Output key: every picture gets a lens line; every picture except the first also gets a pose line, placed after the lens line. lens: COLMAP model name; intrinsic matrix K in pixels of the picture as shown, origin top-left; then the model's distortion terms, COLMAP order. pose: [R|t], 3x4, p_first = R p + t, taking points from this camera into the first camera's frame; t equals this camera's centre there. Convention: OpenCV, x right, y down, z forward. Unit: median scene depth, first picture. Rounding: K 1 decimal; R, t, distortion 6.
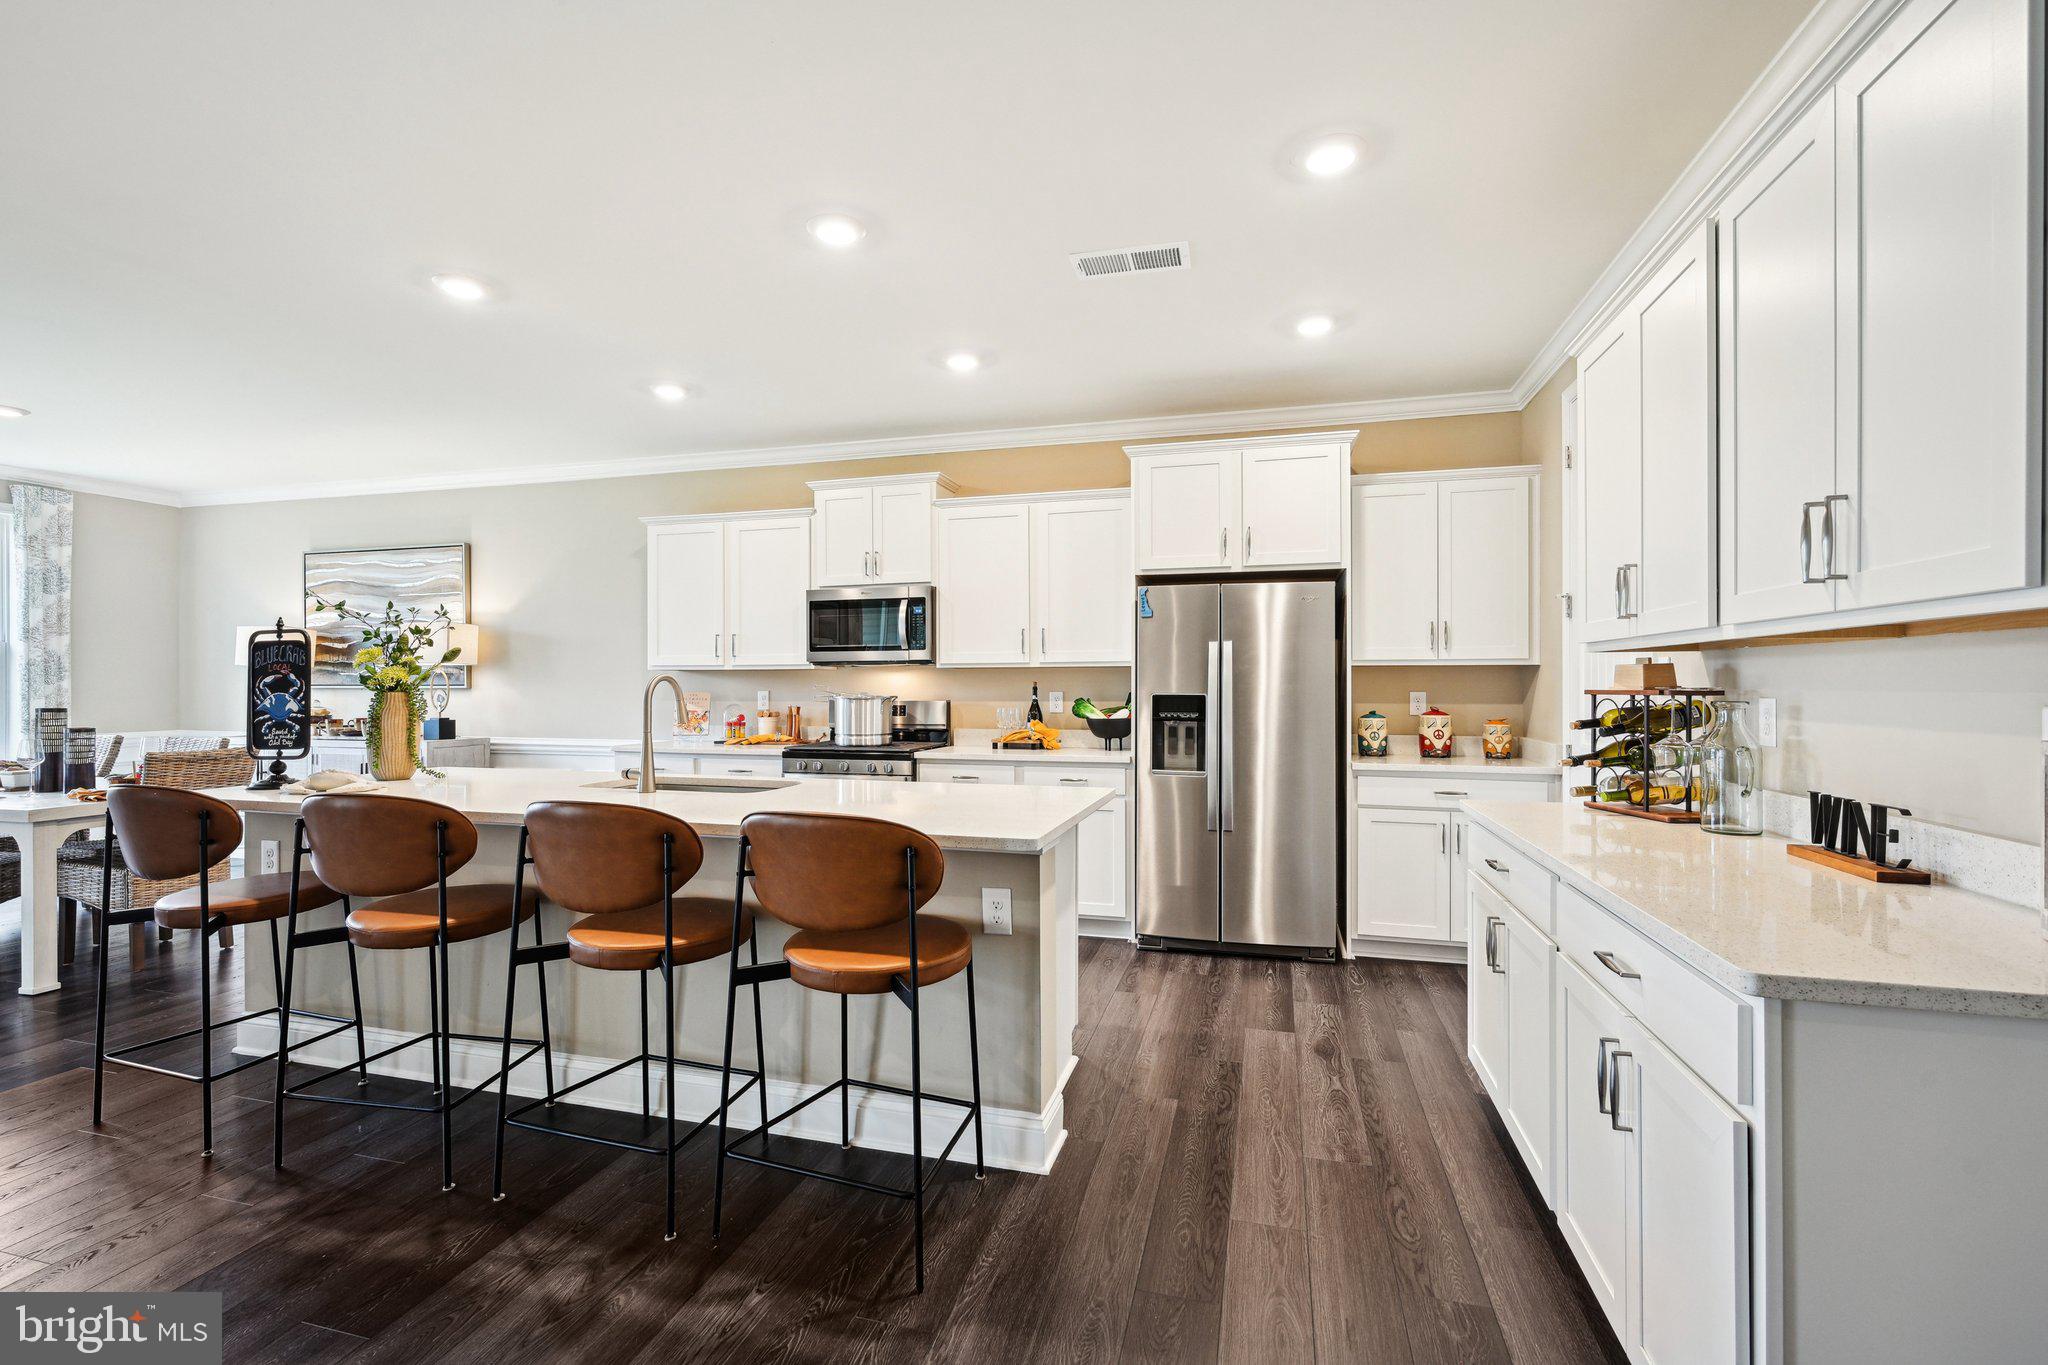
lens RADIAL K [[903.7, 0, 1024.0], [0, 903.7, 682.5], [0, 0, 1]] dist [-0.002633, -0.001355]
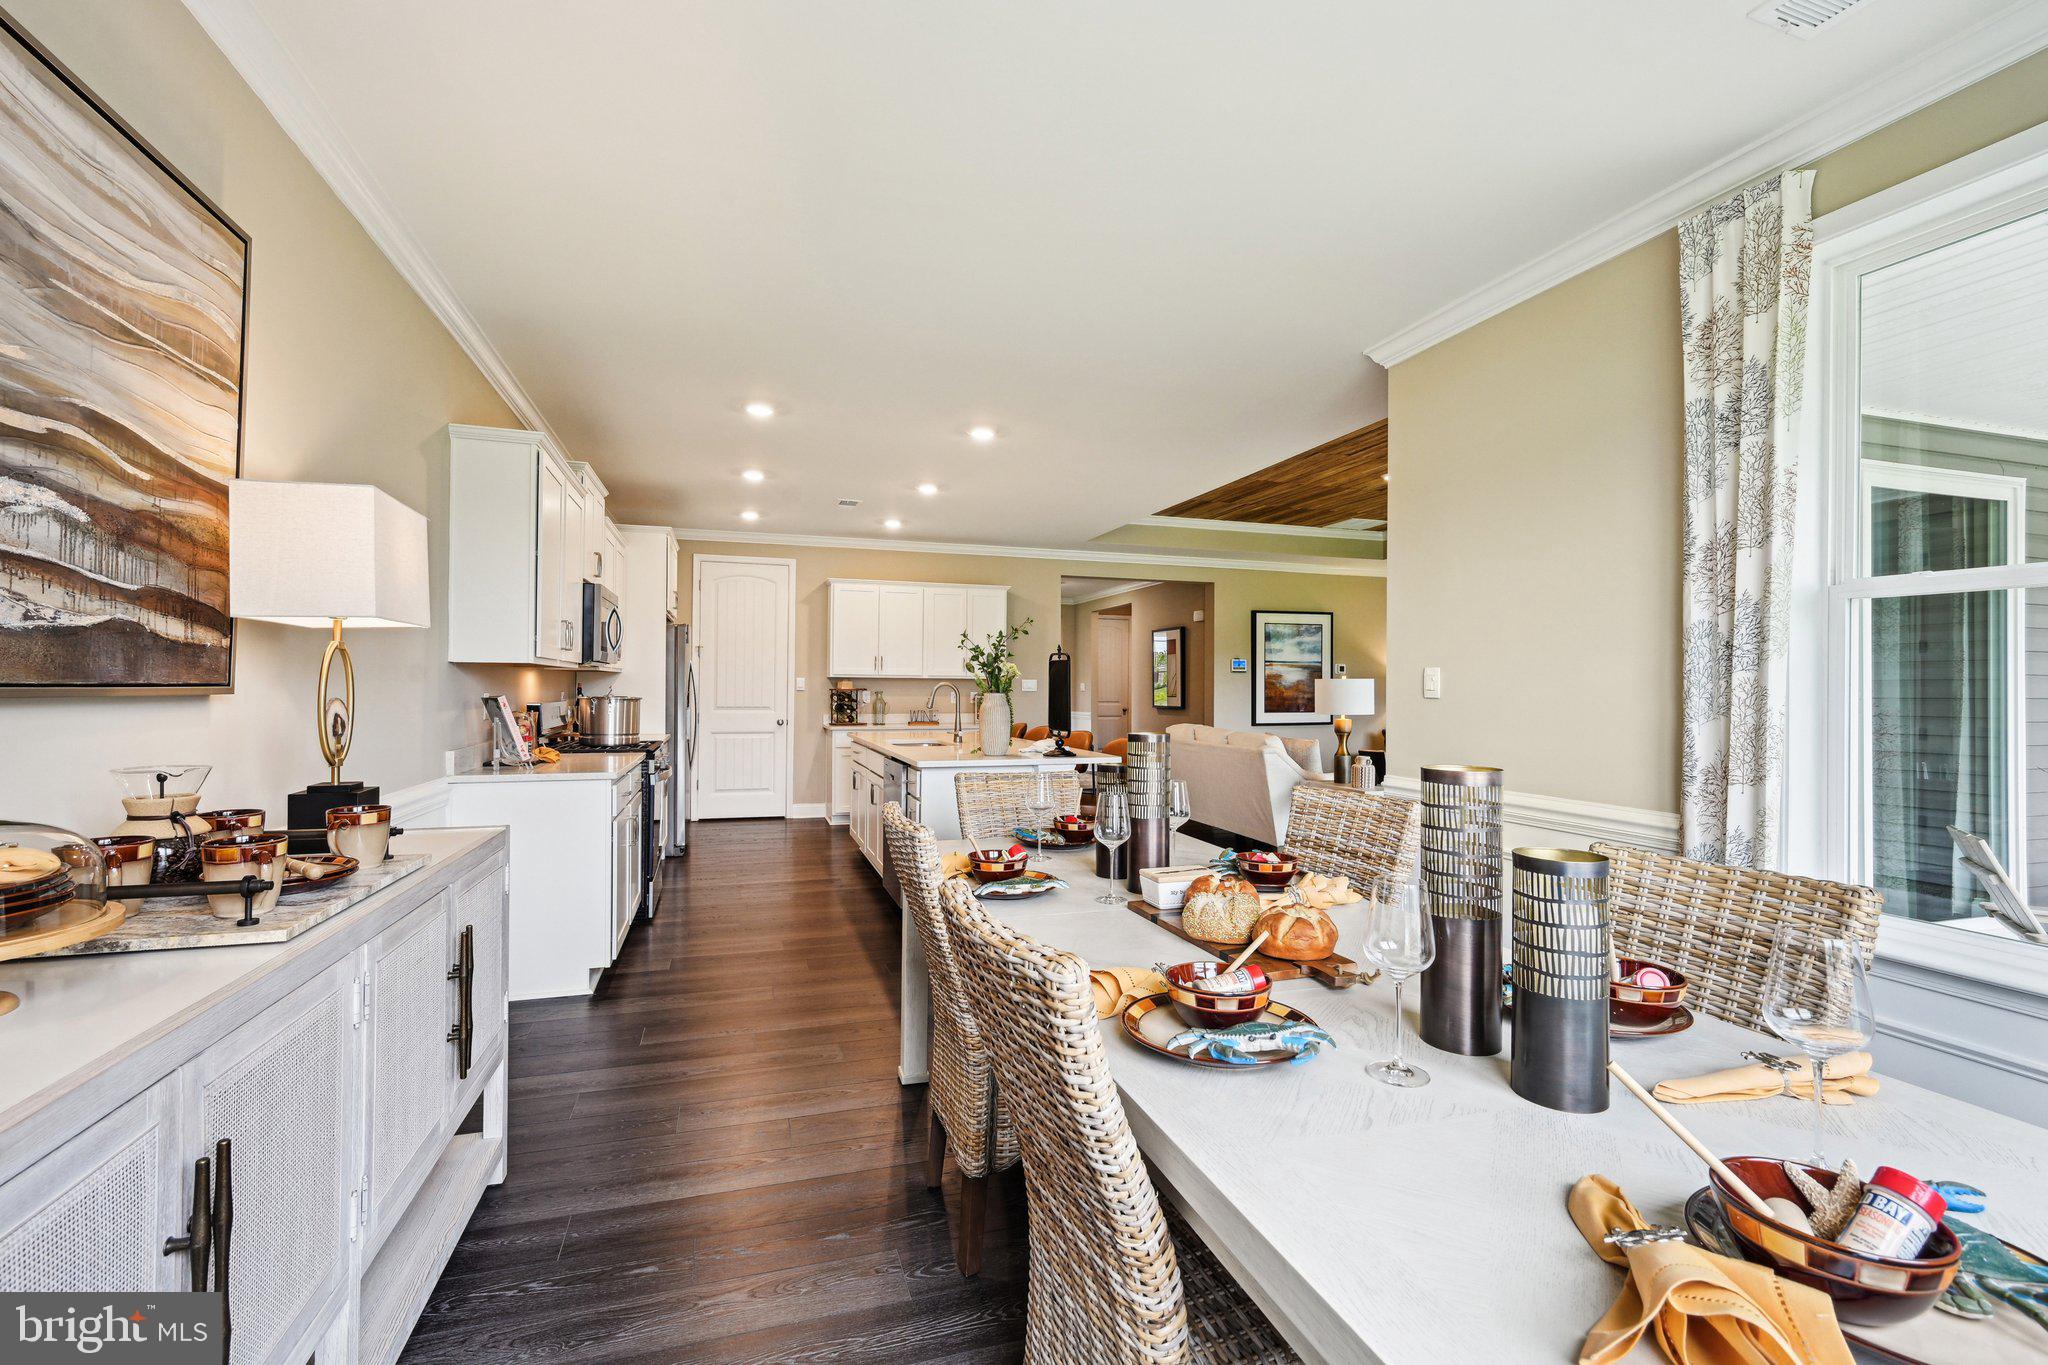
lens RADIAL K [[903.8, 0, 1020.3], [0, 903.8, 680.4], [0, 0, 1]] dist [0.000303, -0.000044]
pose [[-0.544952, 0.002348, 0.838464, -1.455694], [-0.010555, 0.999898, -0.009660, 0.002254], [-0.838401, -0.014115, -0.544872, 1.325785]]
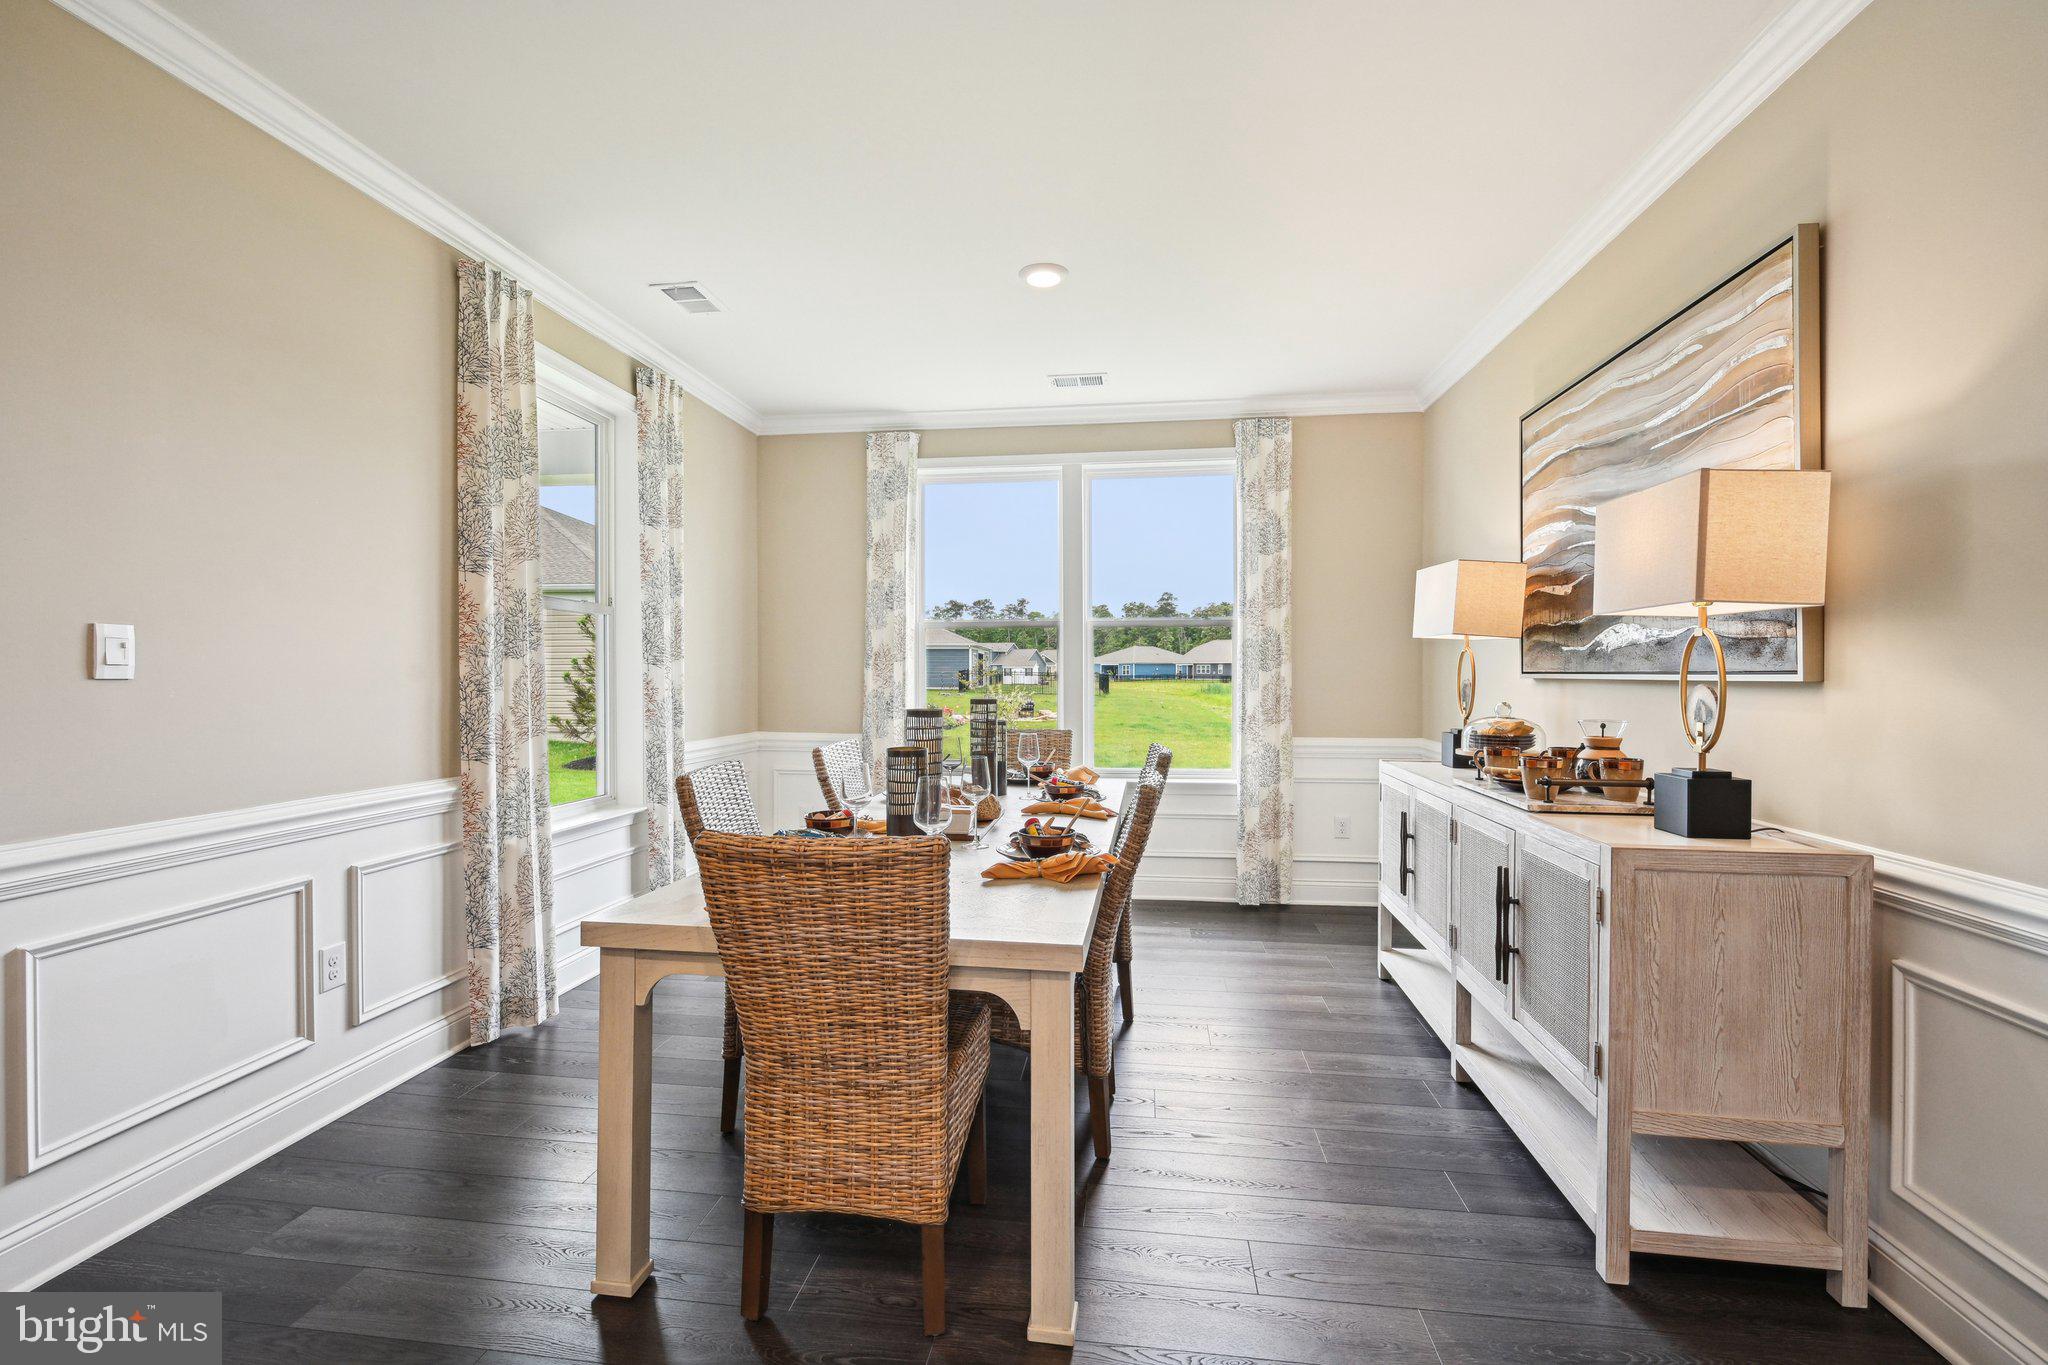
lens RADIAL K [[903.8, 0, 1020.3], [0, 903.8, 680.4], [0, 0, 1]] dist [0.000303, -0.000044]
pose [[0.134772, 0.009552, -0.990831, -0.476226], [-0.000695, 0.999954, 0.009545, 0.003847], [0.990876, -0.000598, 0.134772, 0.961251]]
